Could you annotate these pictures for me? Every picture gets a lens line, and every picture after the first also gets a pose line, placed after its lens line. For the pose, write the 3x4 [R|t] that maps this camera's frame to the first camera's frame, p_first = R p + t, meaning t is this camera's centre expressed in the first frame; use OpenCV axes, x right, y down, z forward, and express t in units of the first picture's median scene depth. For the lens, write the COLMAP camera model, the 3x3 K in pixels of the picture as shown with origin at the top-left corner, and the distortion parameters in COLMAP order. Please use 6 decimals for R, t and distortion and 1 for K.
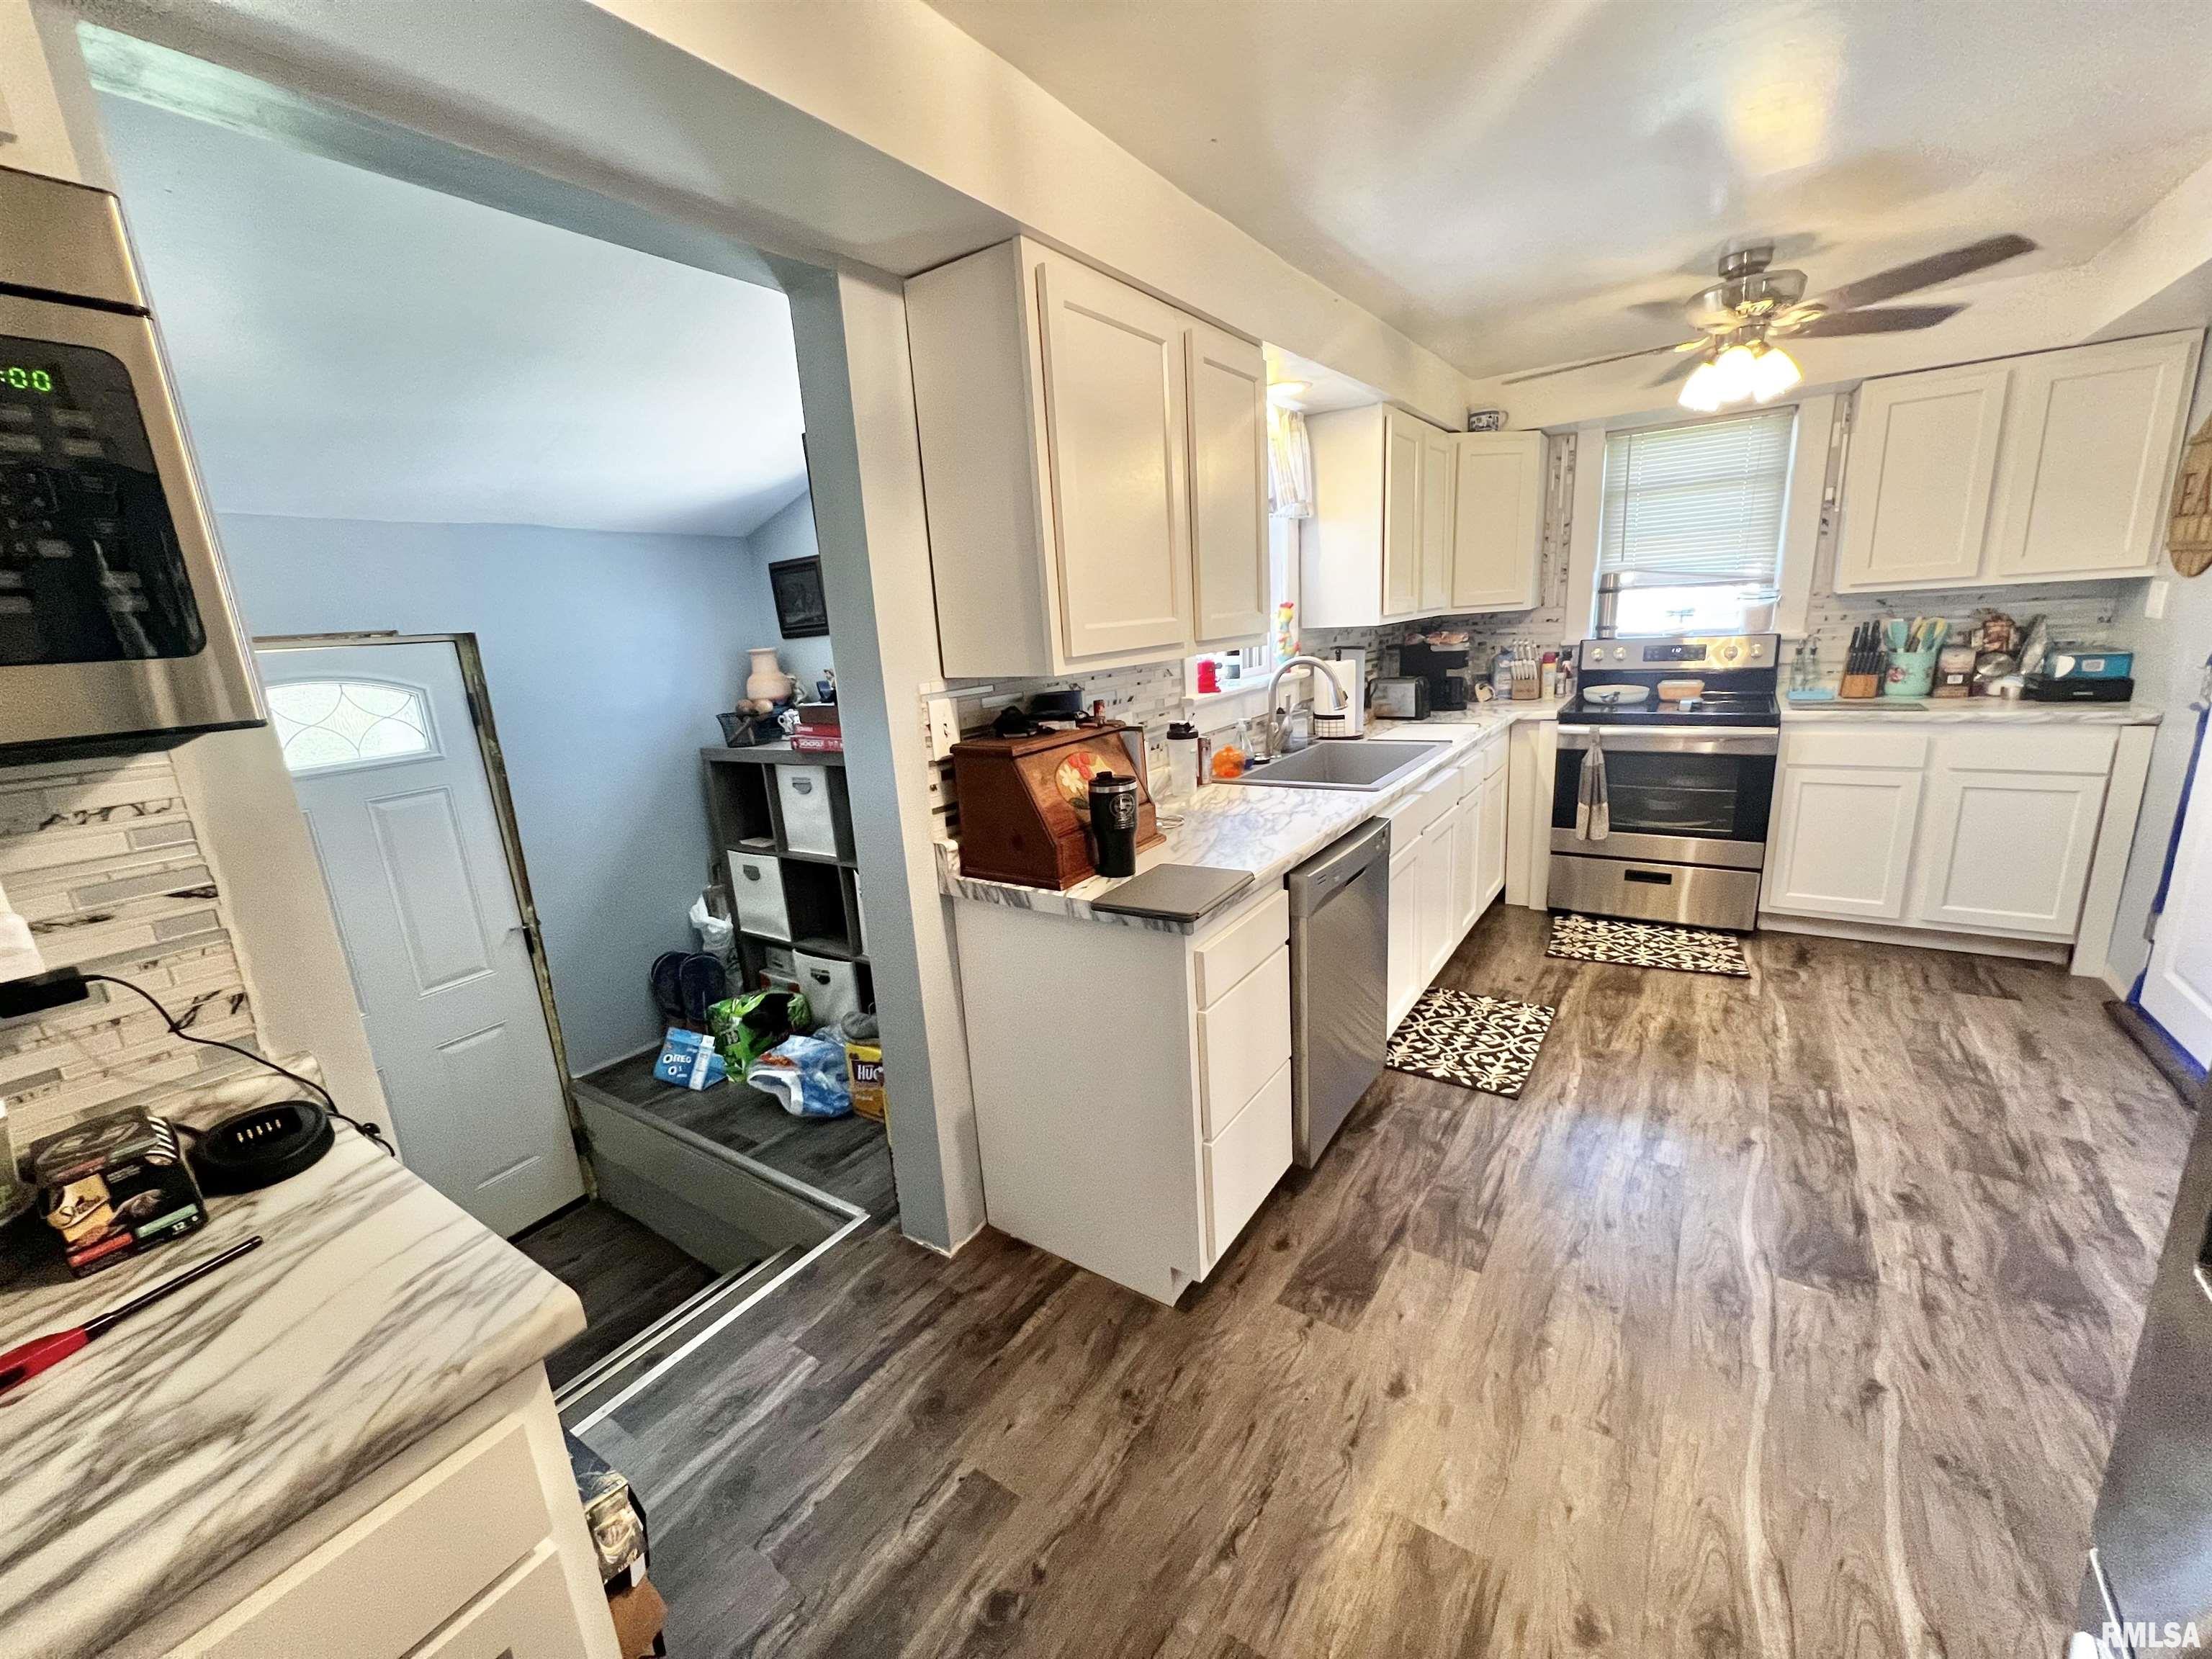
lens RADIAL K [[883.5, 0, 1096.0], [0, 883.5, 839.4], [0, 0, 1]] dist [-0.003867, -0.000081]
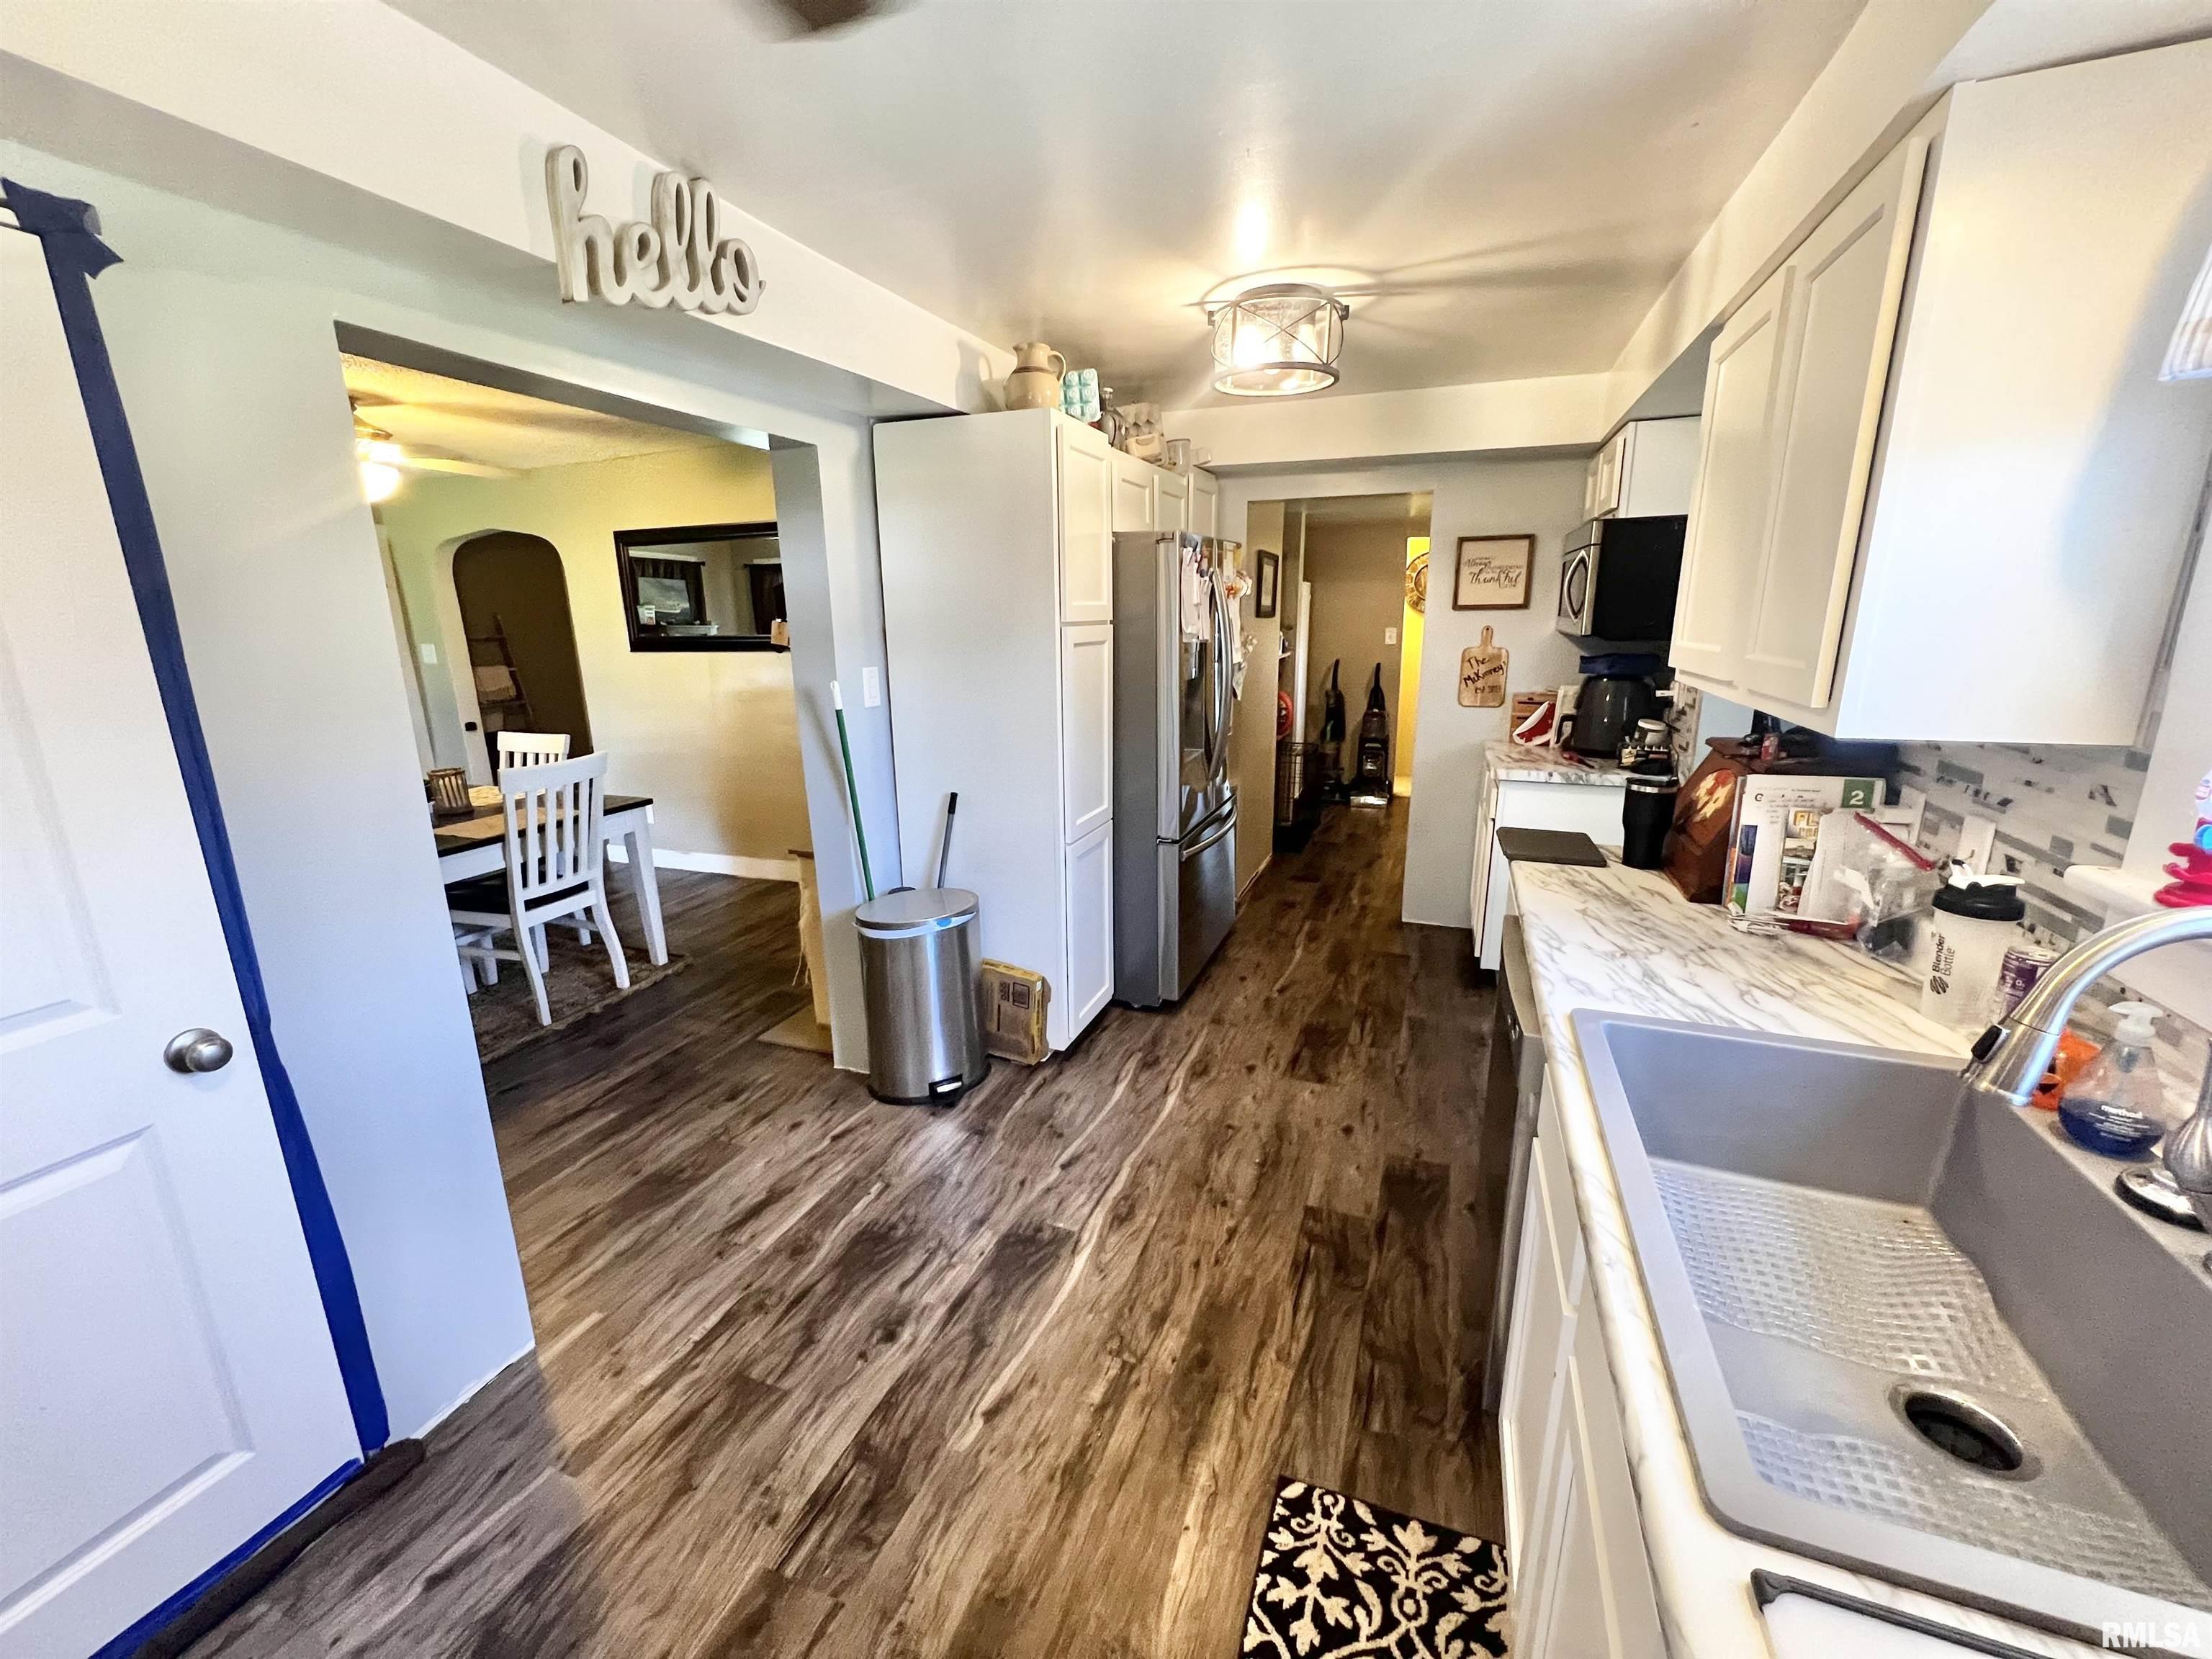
lens RADIAL K [[883.5, 0, 1100.6], [0, 883.5, 834.1], [0, 0, 1]] dist [-0.003867, -0.000081]
pose [[-0.967914, 0.132833, -0.213303, 0.518472], [0.014434, 0.876848, 0.480551, -0.306452], [0.250868, 0.462053, -0.850630, 0.994129]]
